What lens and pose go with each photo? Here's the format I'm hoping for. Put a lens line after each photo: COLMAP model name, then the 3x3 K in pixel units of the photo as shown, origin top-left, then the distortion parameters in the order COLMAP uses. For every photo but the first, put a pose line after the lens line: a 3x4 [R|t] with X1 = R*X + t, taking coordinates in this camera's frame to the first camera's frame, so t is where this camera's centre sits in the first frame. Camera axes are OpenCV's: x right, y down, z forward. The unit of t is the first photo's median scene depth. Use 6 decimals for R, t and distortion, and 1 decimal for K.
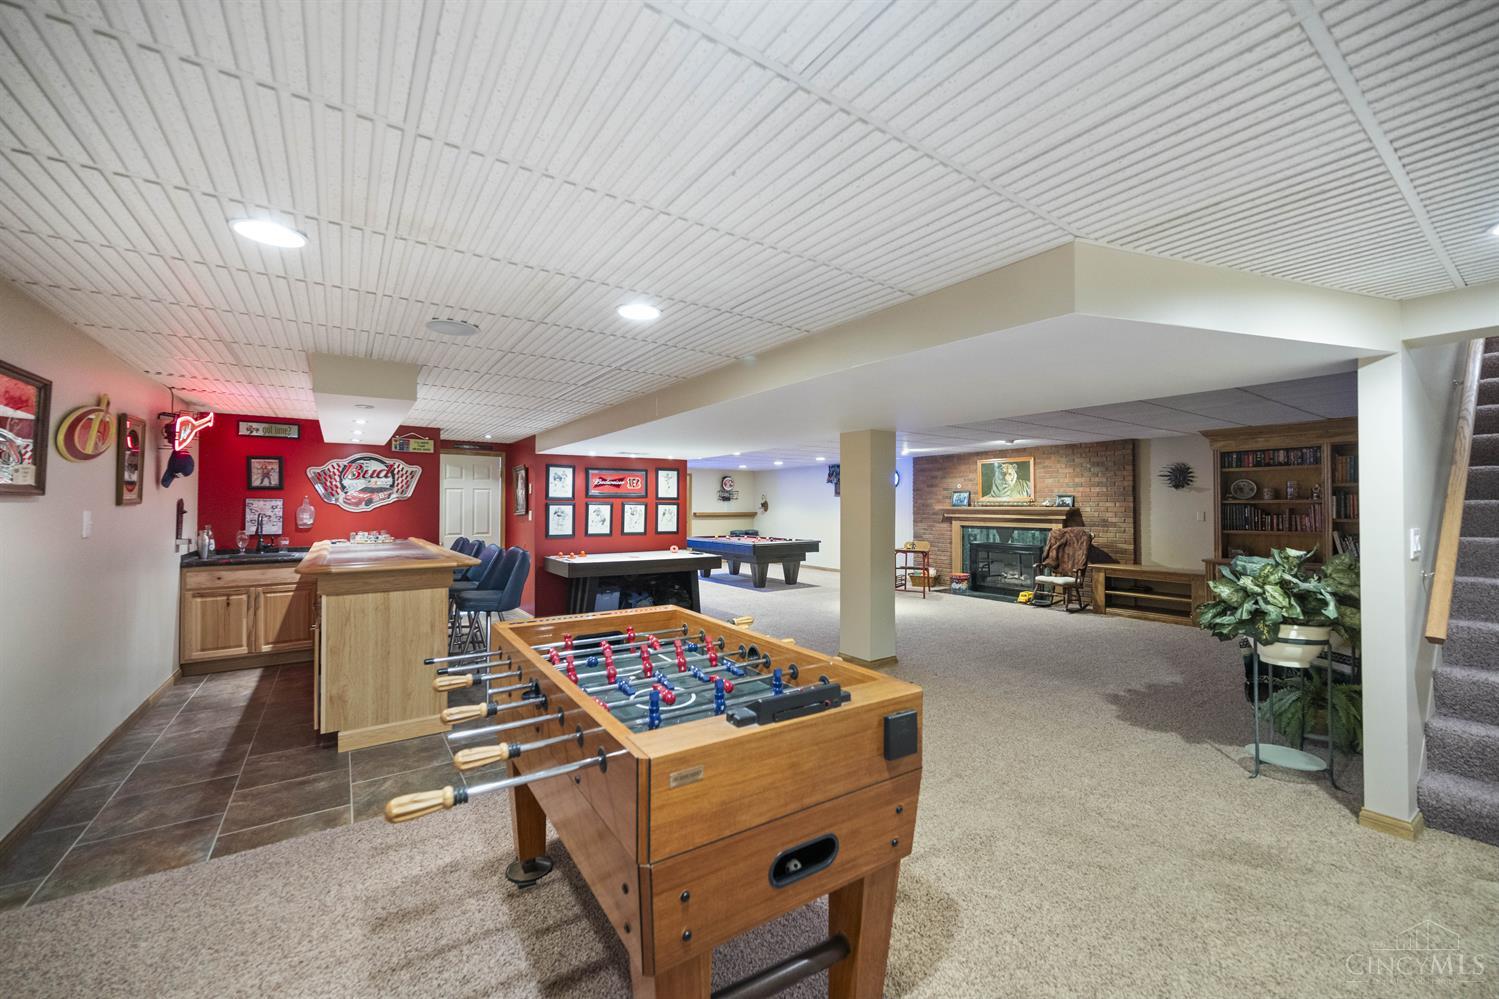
lens RADIAL K [[588.7, 0, 749.2], [0, 588.7, 497.7], [0, 0, 1]] dist [0.000508, 0.000032]
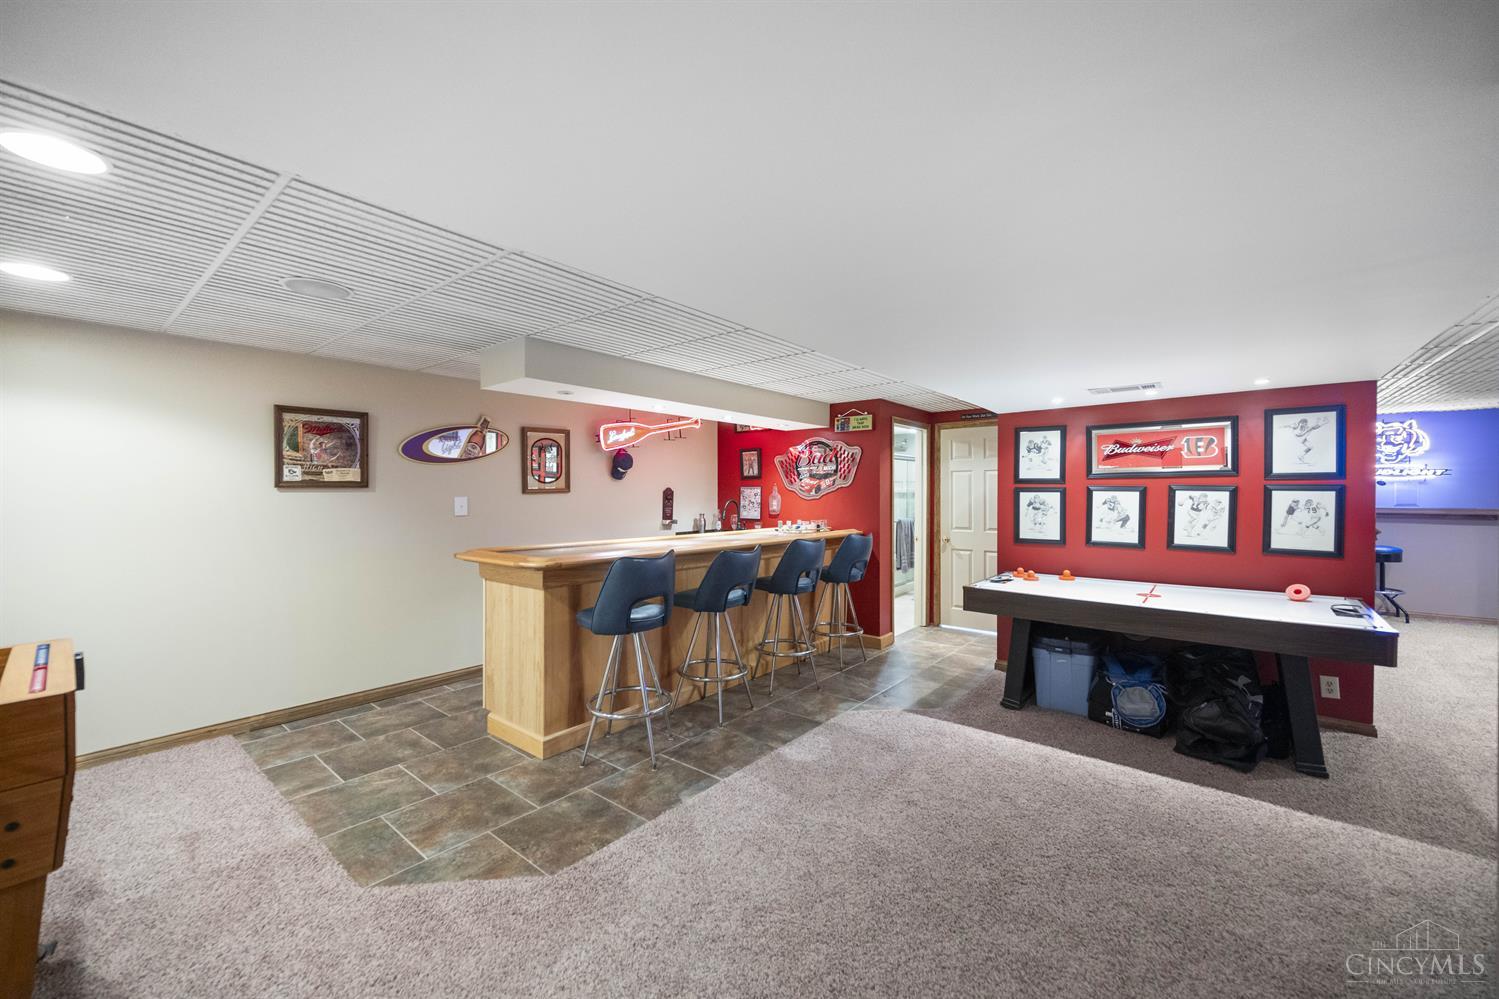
lens RADIAL K [[588.7, 0, 743.8], [0, 588.7, 498.0], [0, 0, 1]] dist [0.000508, 0.000032]
pose [[0.270185, 0.008566, -0.962770, 0.226569], [0.016047, 0.999781, 0.013399, 0.006836], [0.962675, -0.019070, 0.269989, 0.622436]]
